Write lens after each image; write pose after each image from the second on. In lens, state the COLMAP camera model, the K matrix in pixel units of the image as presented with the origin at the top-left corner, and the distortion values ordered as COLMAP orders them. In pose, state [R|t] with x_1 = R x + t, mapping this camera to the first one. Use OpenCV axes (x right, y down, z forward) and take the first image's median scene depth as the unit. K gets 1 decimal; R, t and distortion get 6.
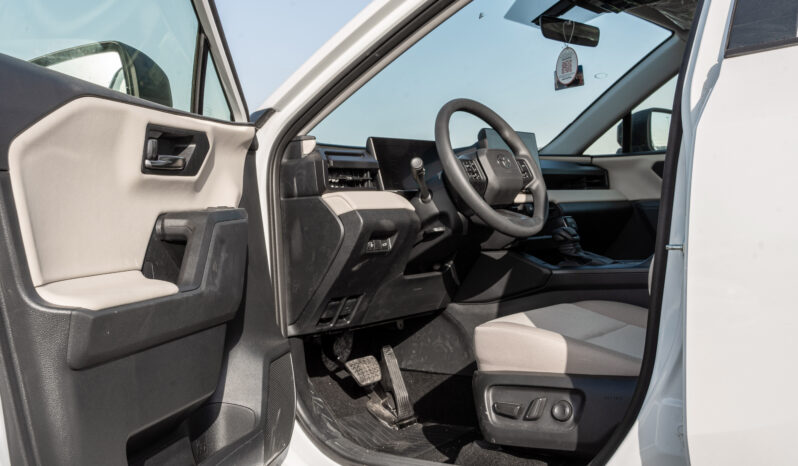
lens RADIAL K [[873.8, 0, 388.3], [0, 873.8, 294.5], [0, 0, 1]] dist [0.006217, 0.001153]
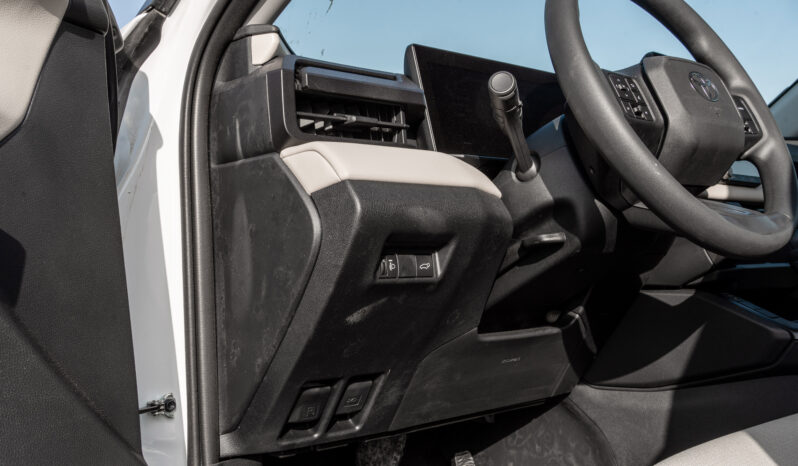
lens RADIAL K [[873.8, 0, 388.3], [0, 873.8, 294.5], [0, 0, 1]] dist [0.006217, 0.001153]
pose [[0.987552, 0.026523, -0.155043, 0.045101], [-0.033549, 0.998517, -0.042878, -0.022172], [0.153676, 0.047546, 0.986977, 0.537041]]
